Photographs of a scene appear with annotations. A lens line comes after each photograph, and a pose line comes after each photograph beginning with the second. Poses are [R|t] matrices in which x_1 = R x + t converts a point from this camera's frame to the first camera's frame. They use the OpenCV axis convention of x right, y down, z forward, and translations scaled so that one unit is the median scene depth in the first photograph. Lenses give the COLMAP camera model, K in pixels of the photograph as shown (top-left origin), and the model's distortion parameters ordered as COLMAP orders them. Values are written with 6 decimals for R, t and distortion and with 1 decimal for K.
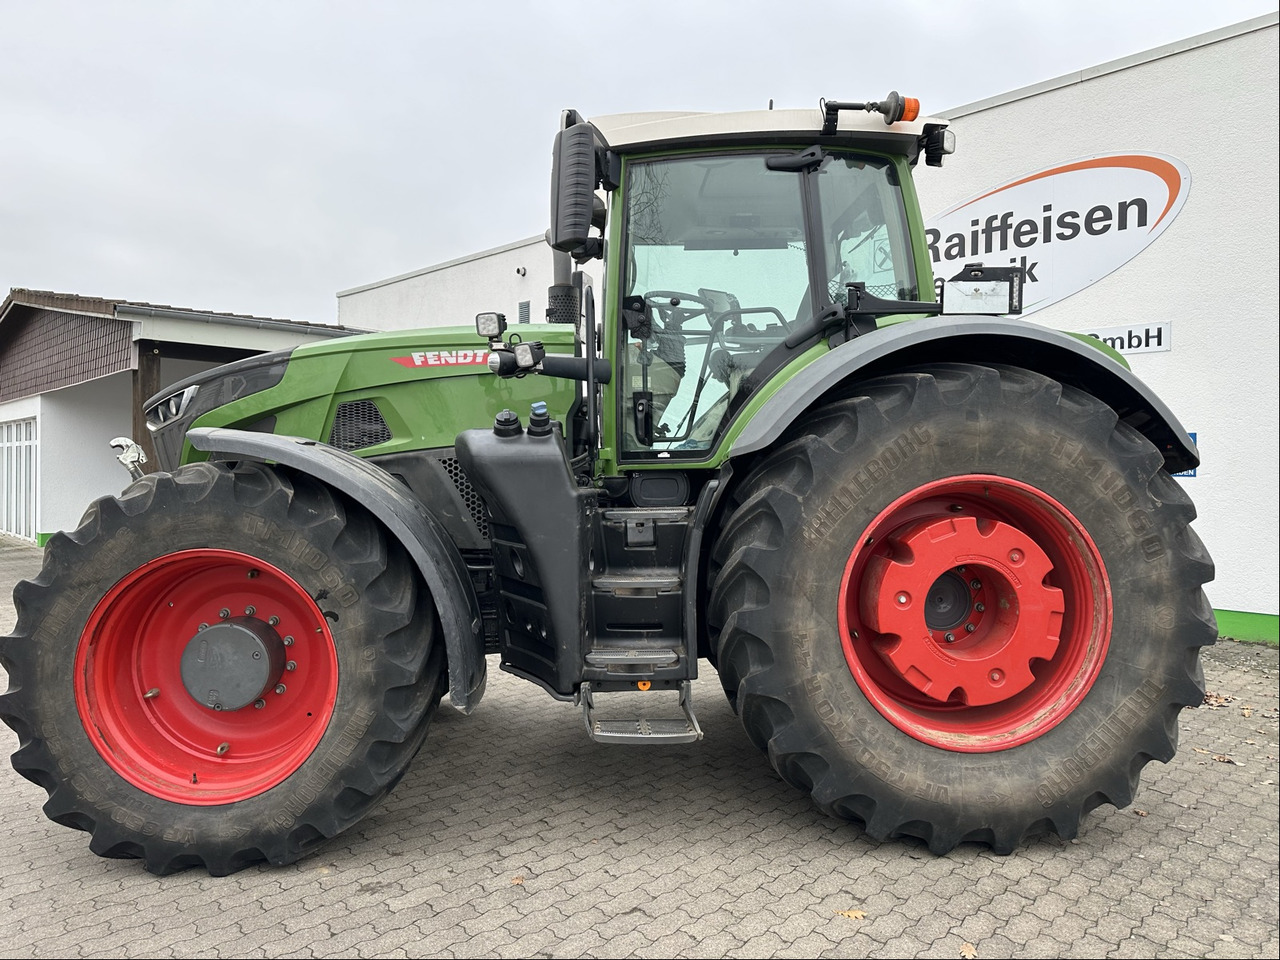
lens RADIAL K [[924.3, 0, 676.7], [0, 924.3, 469.7], [0, 0, 1]] dist [0.091504, -0.144457]
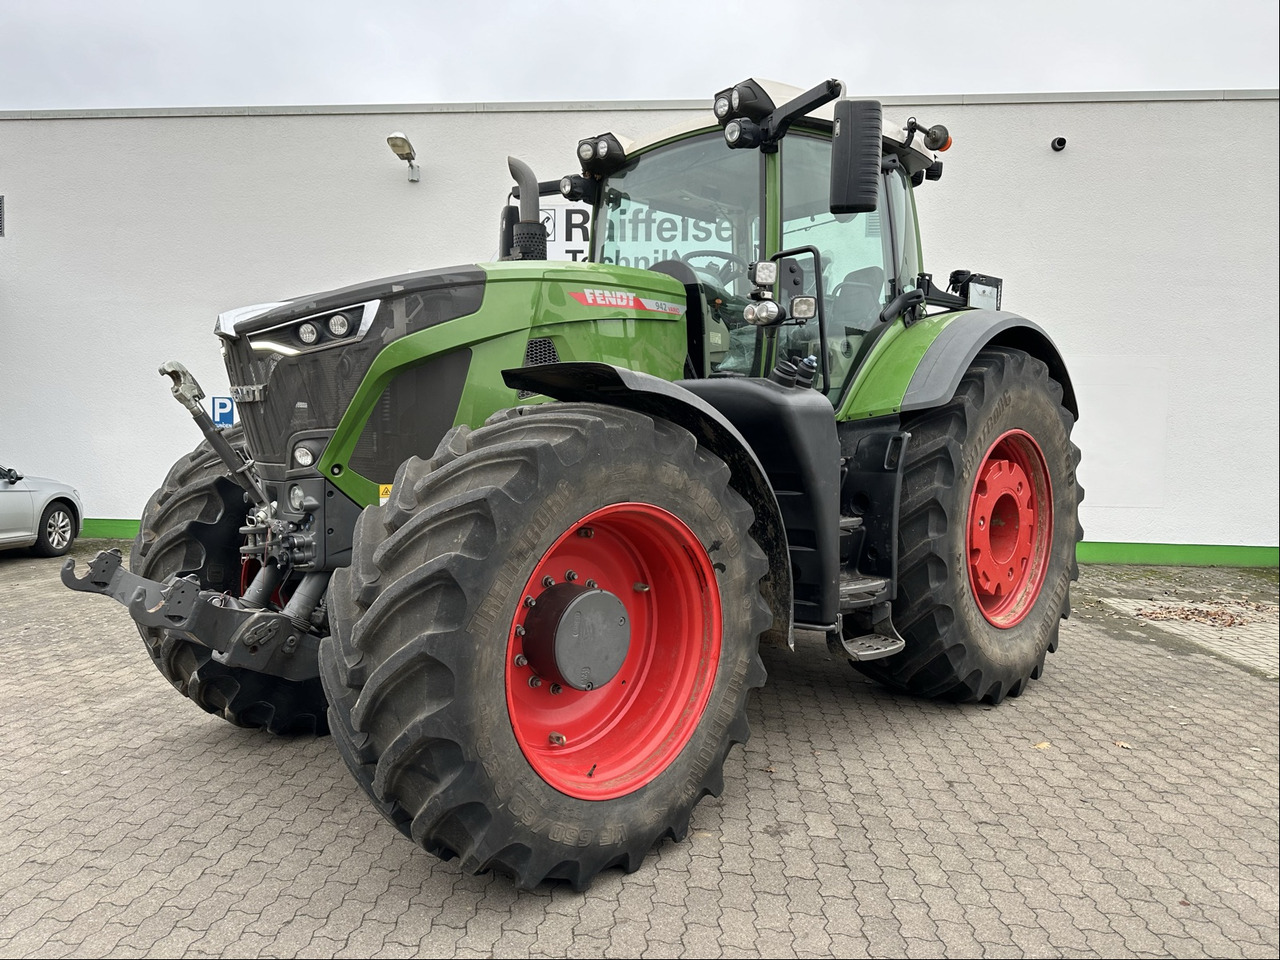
lens RADIAL K [[930.8, 0, 638.1], [0, 930.8, 499.2], [0, 0, 1]] dist [0.061038, 0.000764]
pose [[0.736975, -0.034919, 0.675017, -1.043709], [-0.008398, 0.998114, 0.060803, 0.027930], [-0.675868, -0.050479, 0.735292, 0.345820]]
